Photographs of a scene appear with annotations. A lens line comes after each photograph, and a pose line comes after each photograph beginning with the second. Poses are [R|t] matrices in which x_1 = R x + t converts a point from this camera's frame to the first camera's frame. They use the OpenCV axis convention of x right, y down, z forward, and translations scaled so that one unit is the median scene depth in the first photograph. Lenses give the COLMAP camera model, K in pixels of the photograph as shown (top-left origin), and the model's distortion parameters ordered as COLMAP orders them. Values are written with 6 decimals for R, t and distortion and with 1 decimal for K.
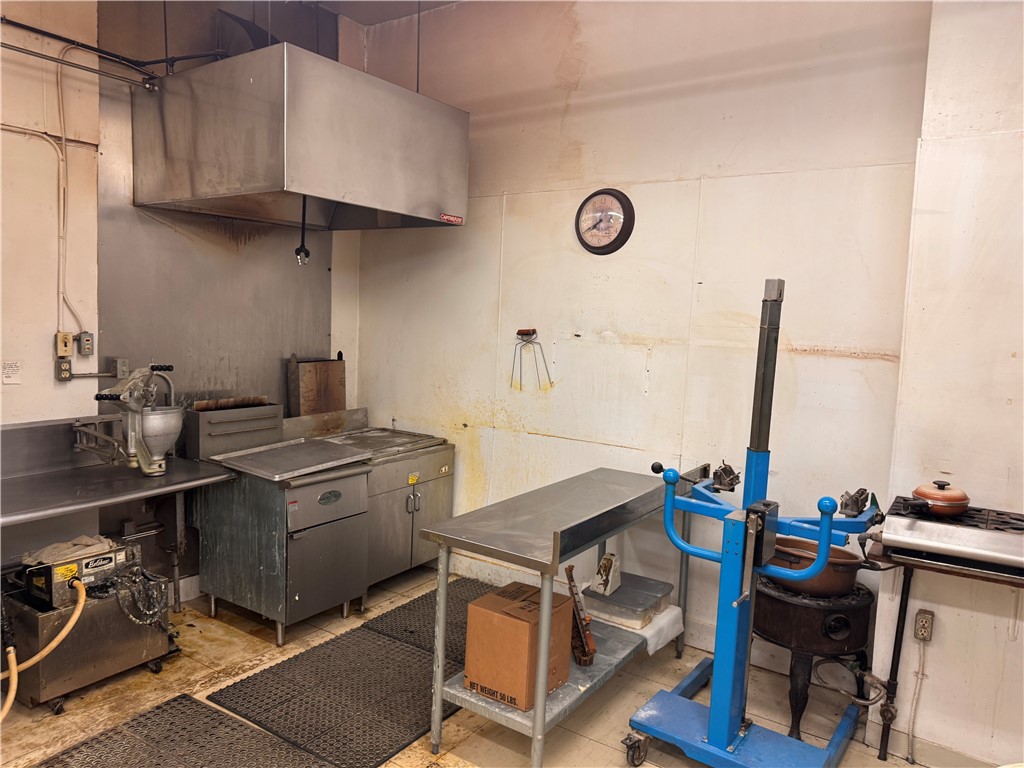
lens RADIAL K [[699.6, 0, 512.0], [0, 699.6, 384.0], [0, 0, 1]] dist [0.066257, -0.086491]
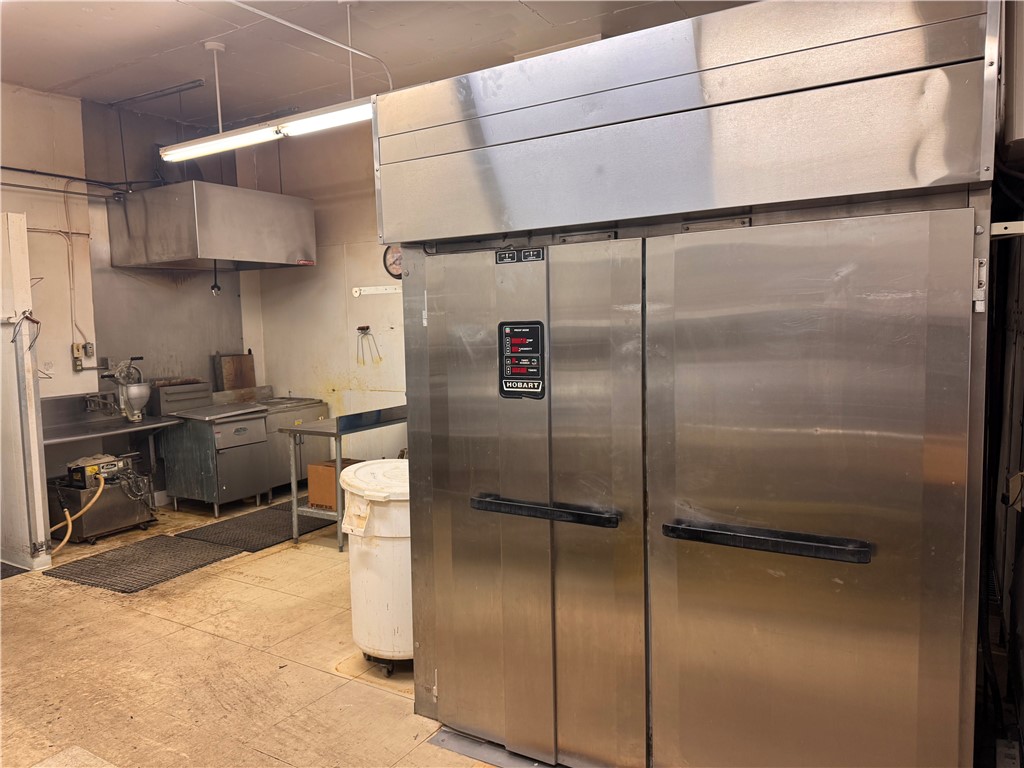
lens RADIAL K [[717.8, 0, 525.5], [0, 717.8, 389.3], [0, 0, 1]] dist [0.065778, -0.107146]
pose [[0.995975, -0.067568, 0.058887, 0.339230], [0.067772, 0.997700, -0.001468, 0.112645], [-0.058652, 0.005453, 0.998264, -0.810090]]
